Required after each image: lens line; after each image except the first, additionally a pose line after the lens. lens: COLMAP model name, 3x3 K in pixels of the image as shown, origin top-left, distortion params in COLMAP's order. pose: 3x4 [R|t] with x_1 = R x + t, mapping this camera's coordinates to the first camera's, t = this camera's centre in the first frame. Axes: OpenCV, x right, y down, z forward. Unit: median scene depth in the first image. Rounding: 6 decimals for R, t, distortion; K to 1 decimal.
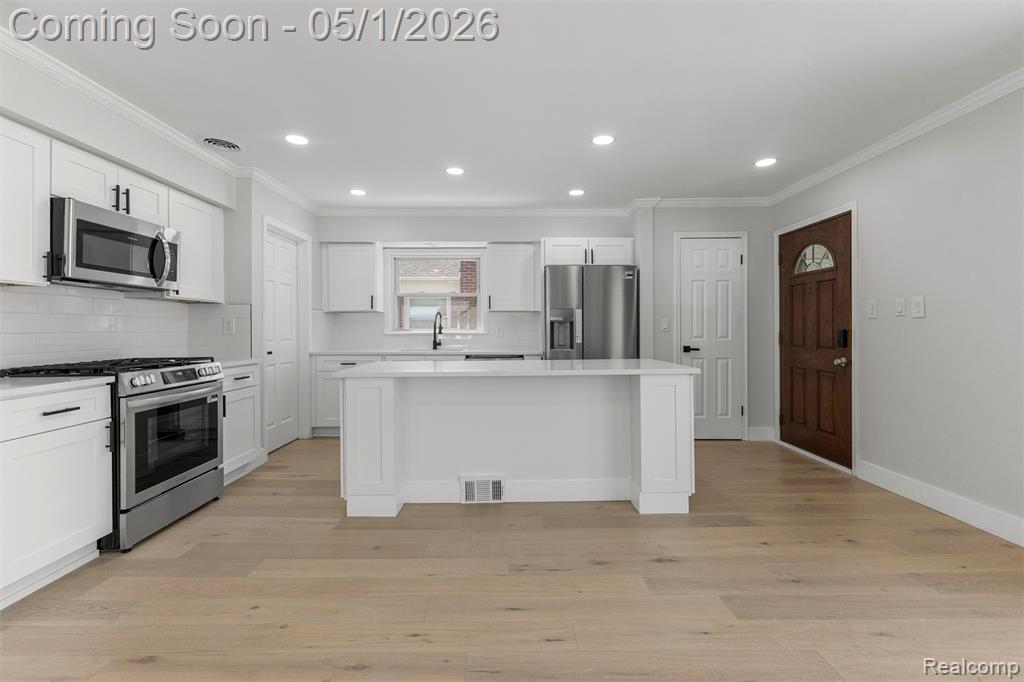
lens RADIAL K [[443.6, 0, 509.6], [0, 443.6, 330.1], [0, 0, 1]] dist [0.004274, 0.000112]
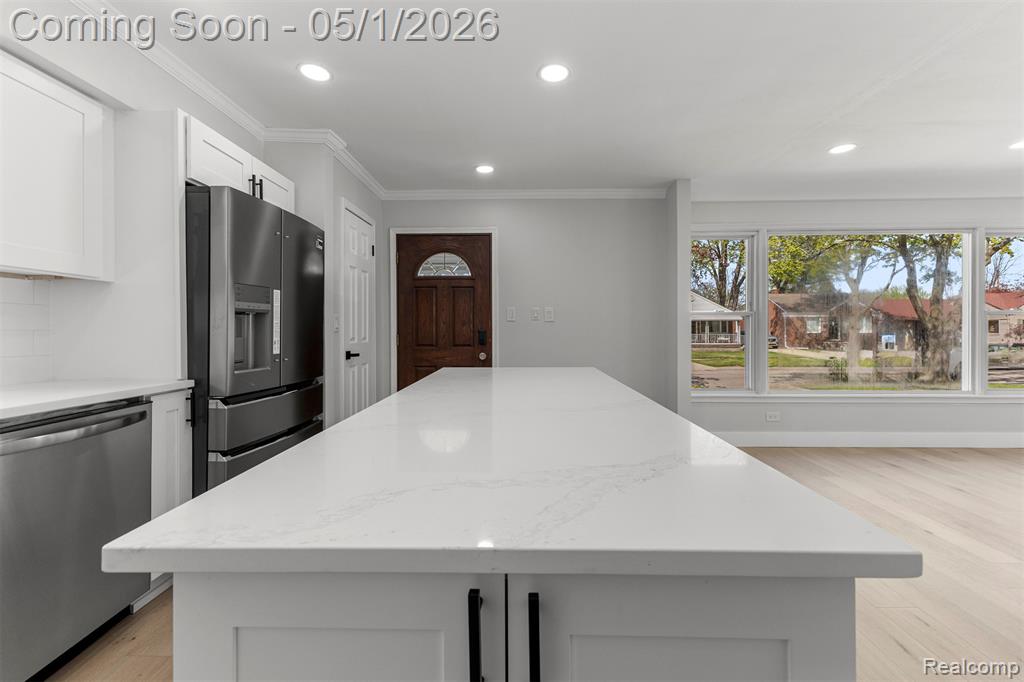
lens RADIAL K [[443.6, 0, 509.6], [0, 443.6, 330.1], [0, 0, 1]] dist [0.004274, 0.000112]
pose [[0.024581, 0.001731, 0.999696, -0.391674], [0.002608, 0.999995, -0.001796, 0.001802], [-0.999694, 0.002652, 0.024577, 0.774626]]
